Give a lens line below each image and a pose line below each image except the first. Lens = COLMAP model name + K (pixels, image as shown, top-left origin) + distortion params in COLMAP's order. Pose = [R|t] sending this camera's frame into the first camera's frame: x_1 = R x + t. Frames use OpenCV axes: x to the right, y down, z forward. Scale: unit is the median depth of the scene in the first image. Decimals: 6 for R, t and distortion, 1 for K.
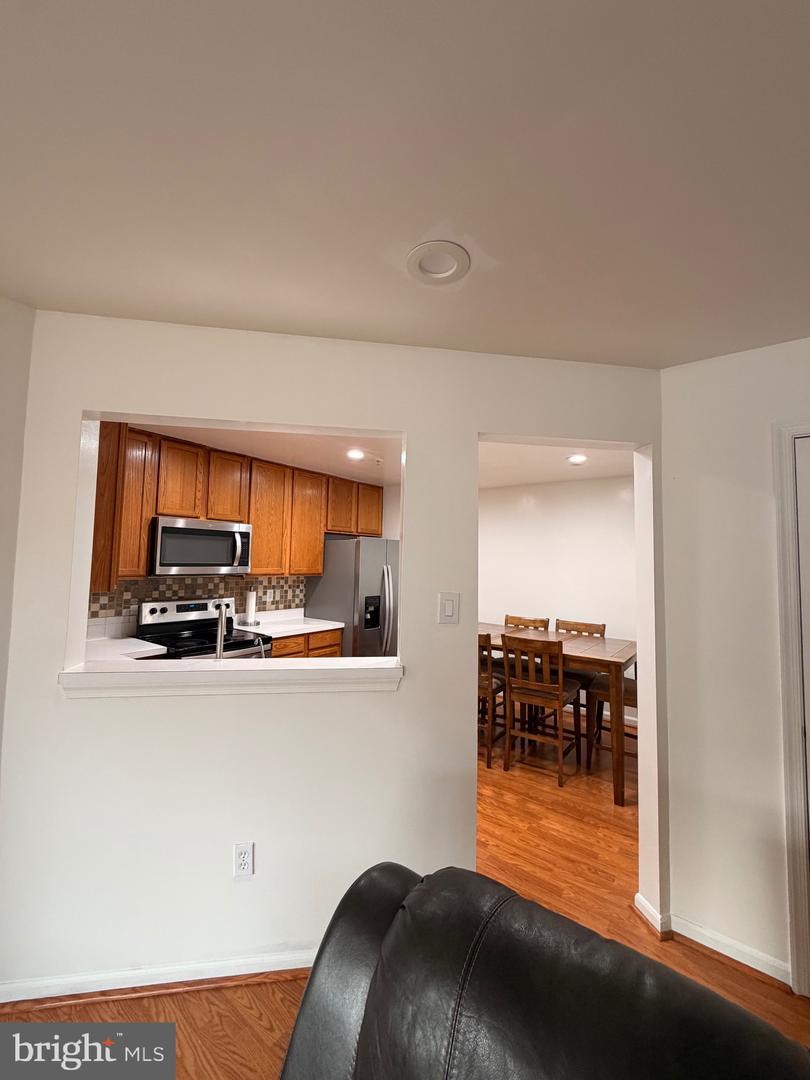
lens RADIAL K [[429.7, 0, 407.0], [0, 429.7, 537.6], [0, 0, 1]] dist [-0.000546, 0.000158]
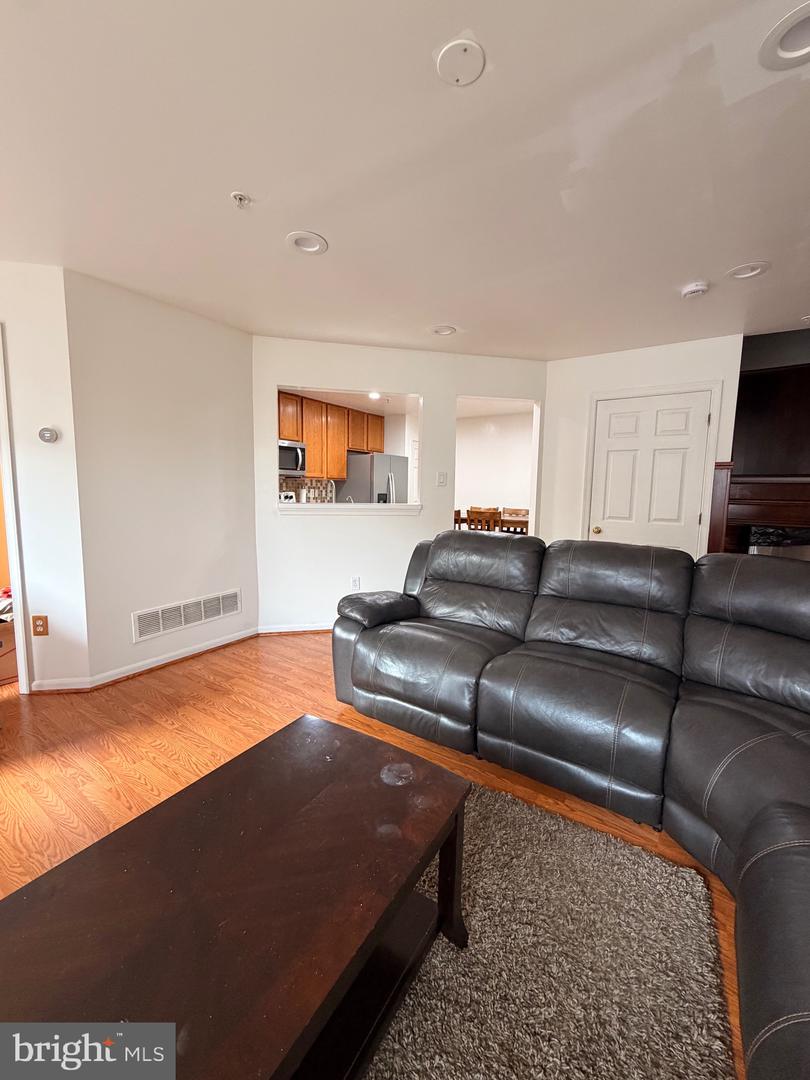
lens RADIAL K [[429.7, 0, 406.1], [0, 429.7, 534.3], [0, 0, 1]] dist [-0.000546, 0.000158]
pose [[0.998051, -0.009176, 0.061731, -0.094834], [-0.000949, 0.986787, 0.162022, 0.037014], [-0.062402, -0.161764, 0.984854, -0.508600]]
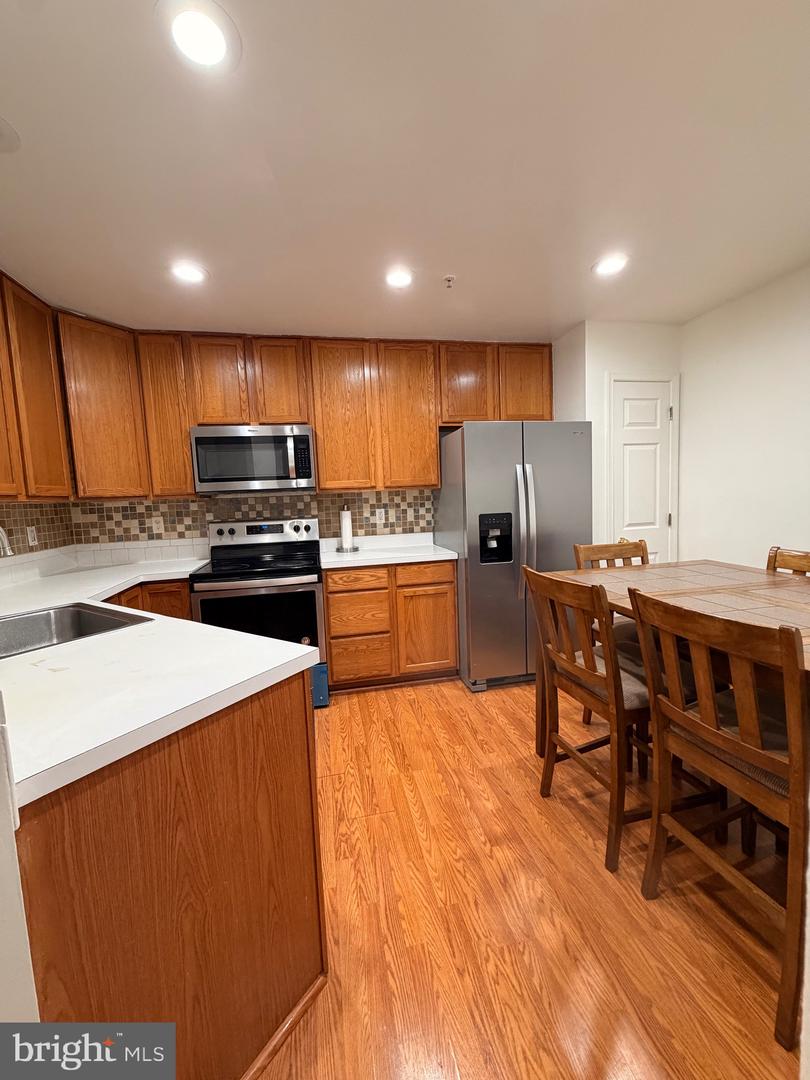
lens RADIAL K [[429.7, 0, 405.0], [0, 429.7, 536.2], [0, 0, 1]] dist [-0.000546, 0.000158]
pose [[0.747262, 0.006372, -0.664499, 0.261165], [0.096074, 0.988412, 0.117519, 0.085284], [0.657548, -0.151658, 0.737991, 0.451249]]
